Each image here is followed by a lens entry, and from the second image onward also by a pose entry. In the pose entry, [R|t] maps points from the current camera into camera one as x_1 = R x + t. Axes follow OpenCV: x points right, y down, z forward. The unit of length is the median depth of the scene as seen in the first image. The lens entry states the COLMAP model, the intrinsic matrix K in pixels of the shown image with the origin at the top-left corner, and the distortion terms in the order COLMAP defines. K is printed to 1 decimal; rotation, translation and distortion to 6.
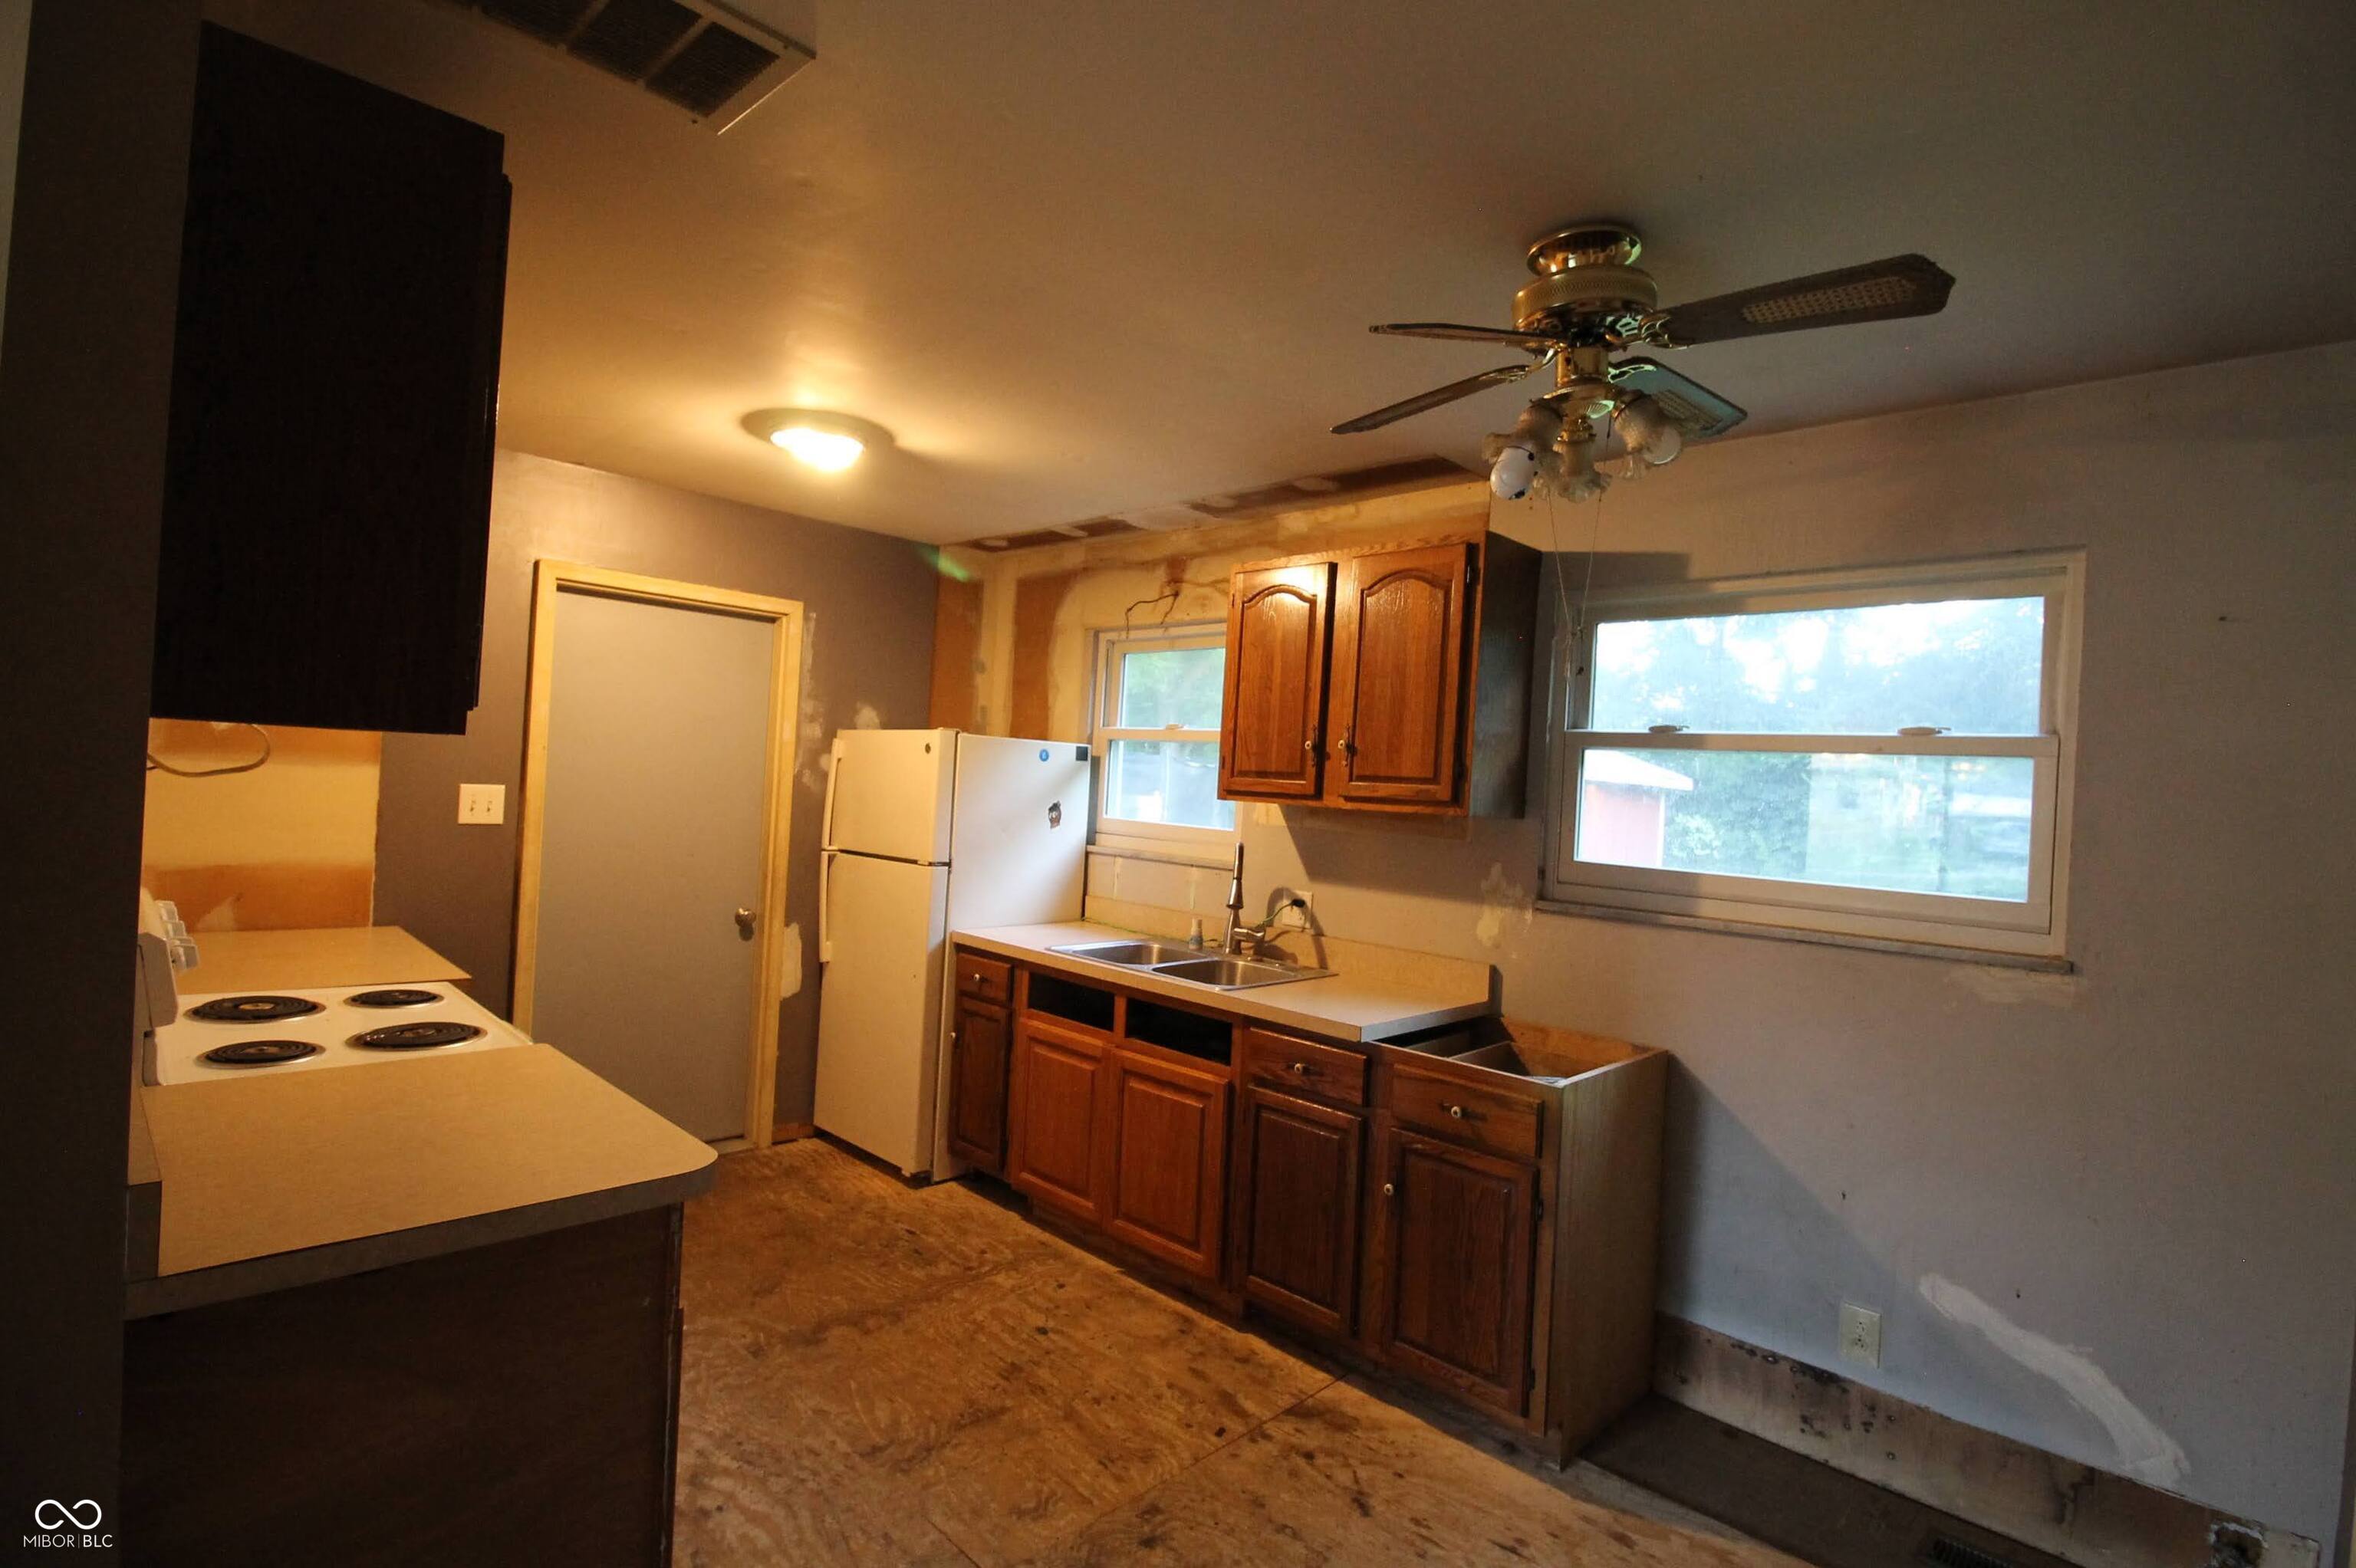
lens RADIAL K [[1106.8, 0, 1182.1], [0, 1106.8, 779.5], [0, 0, 1]] dist [0.001955, -0.014179]
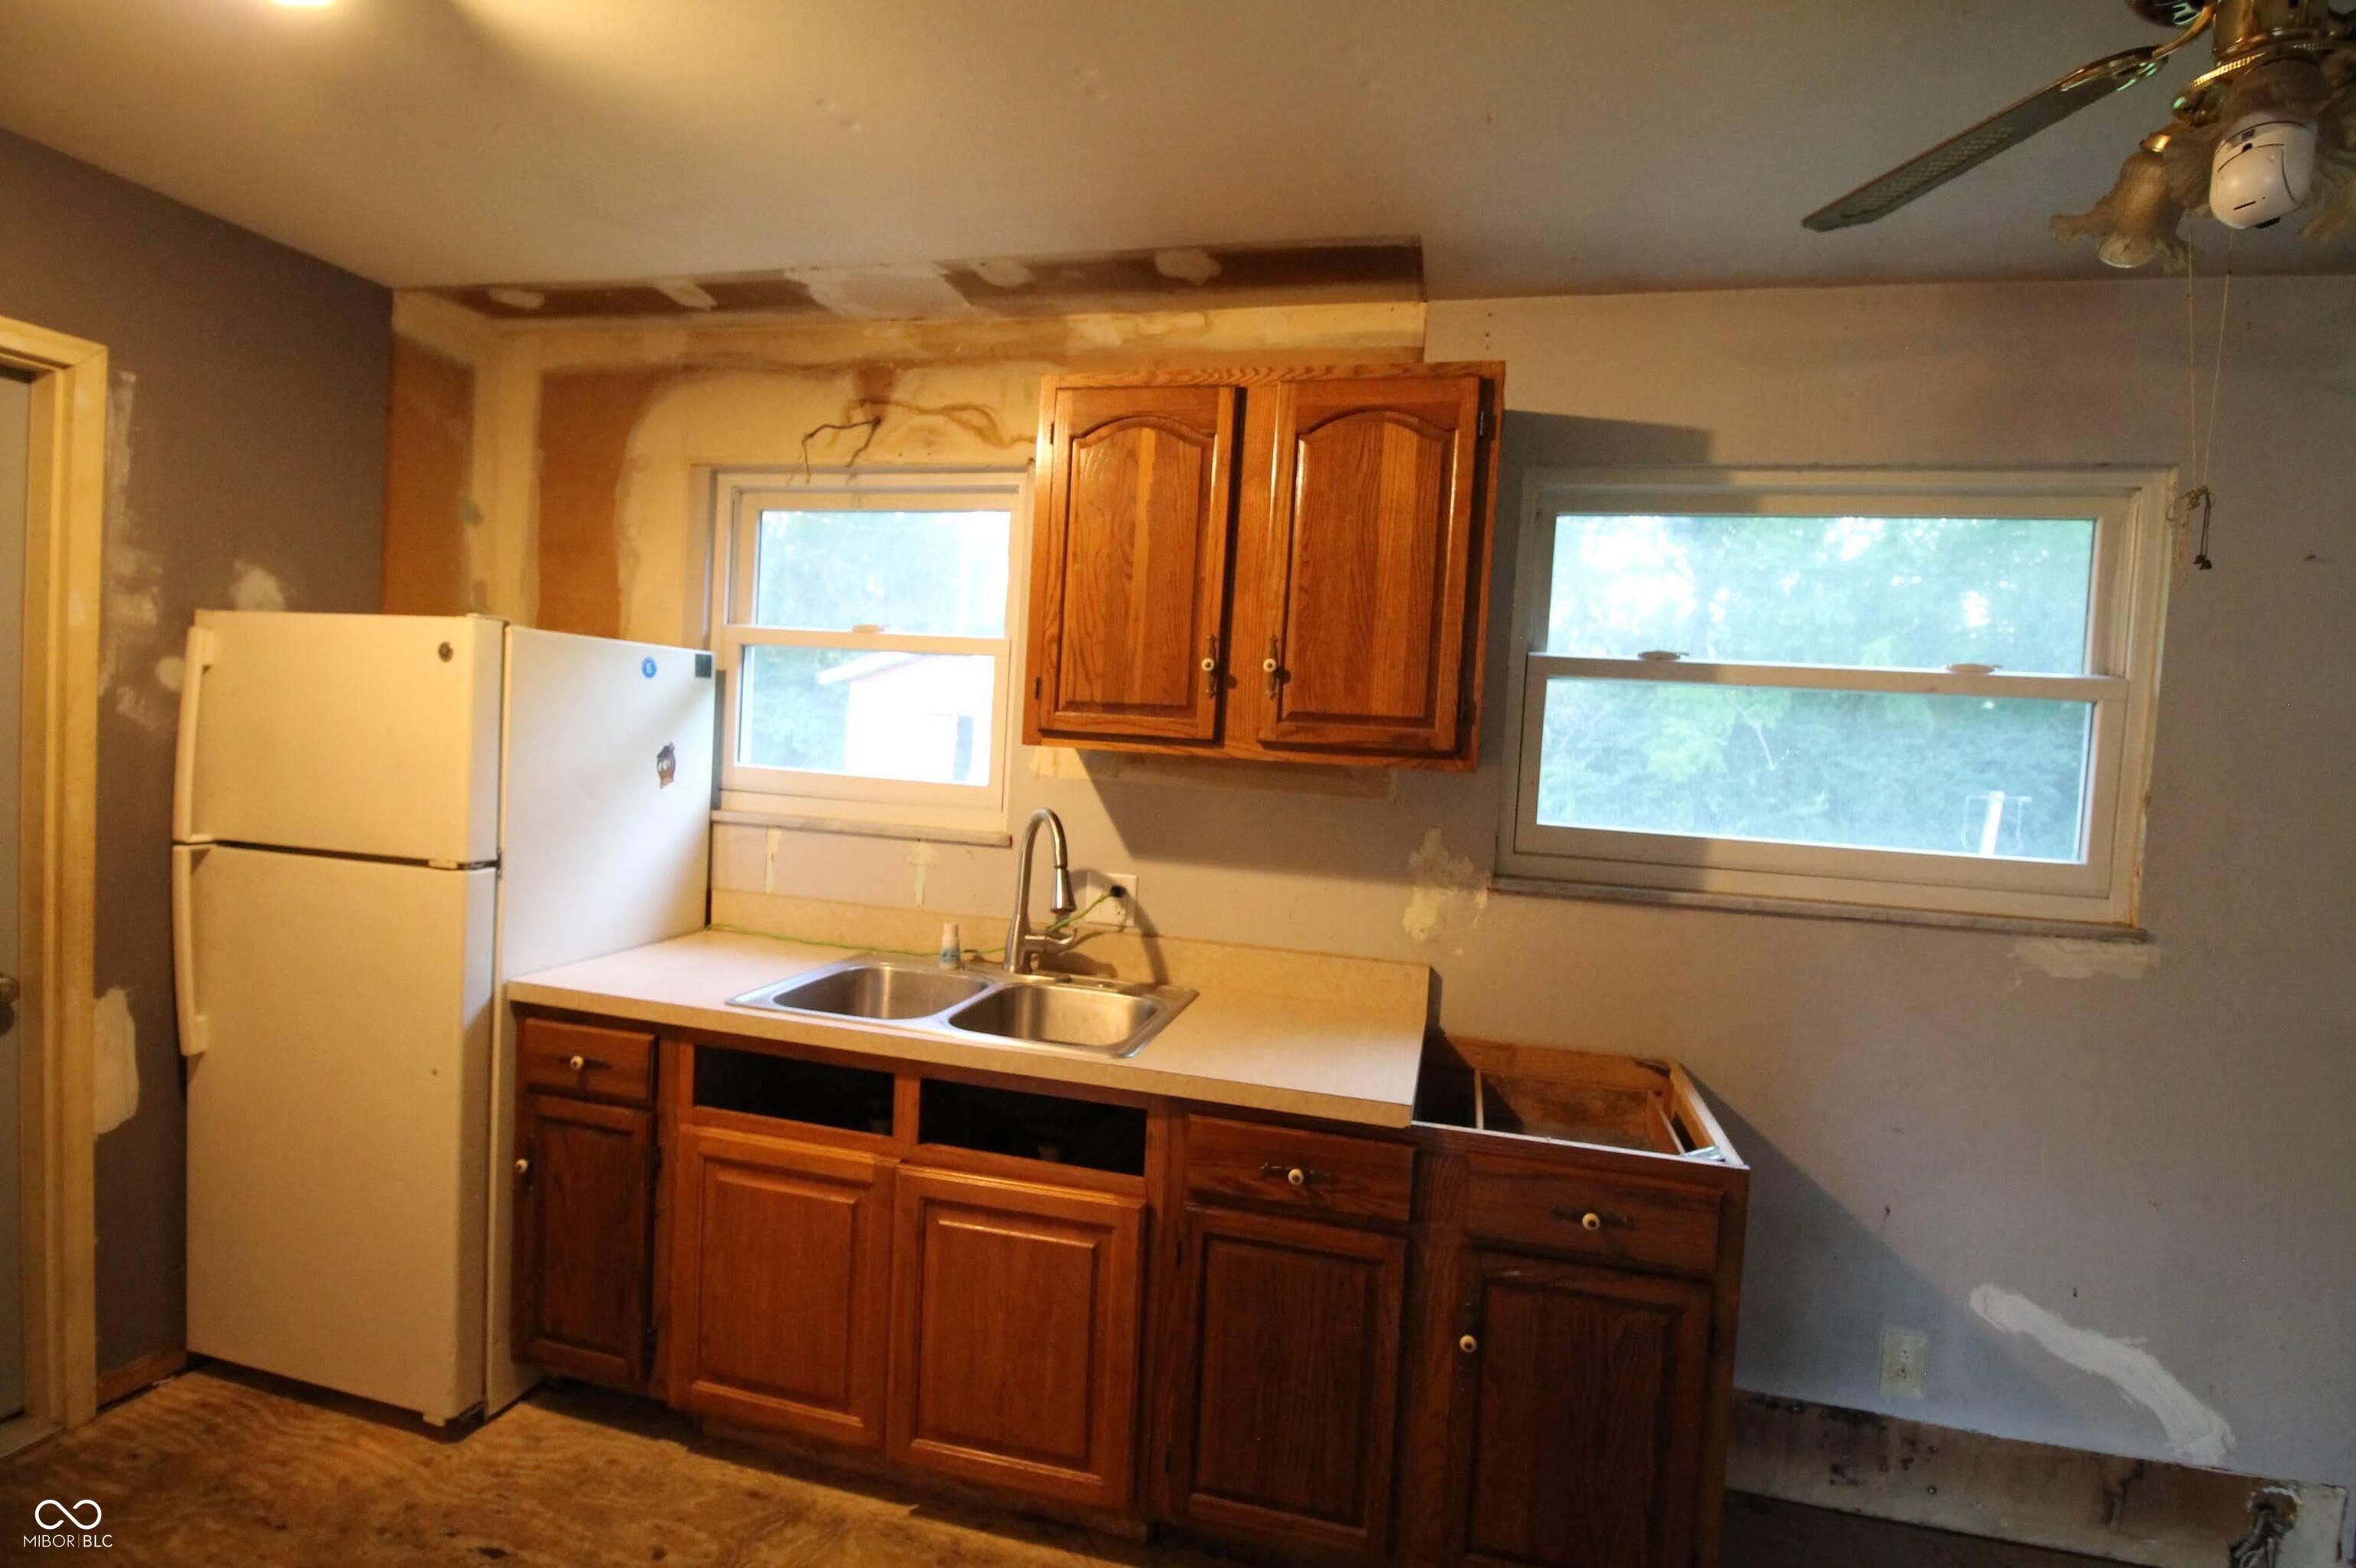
lens RADIAL K [[1106.8, 0, 1182.1], [0, 1106.8, 779.5], [0, 0, 1]] dist [0.001955, -0.014179]
pose [[0.867754, -0.028996, 0.496148, -0.200488], [-0.009957, 0.997082, 0.075686, -0.011158], [-0.496894, -0.070617, 0.864933, 0.382802]]
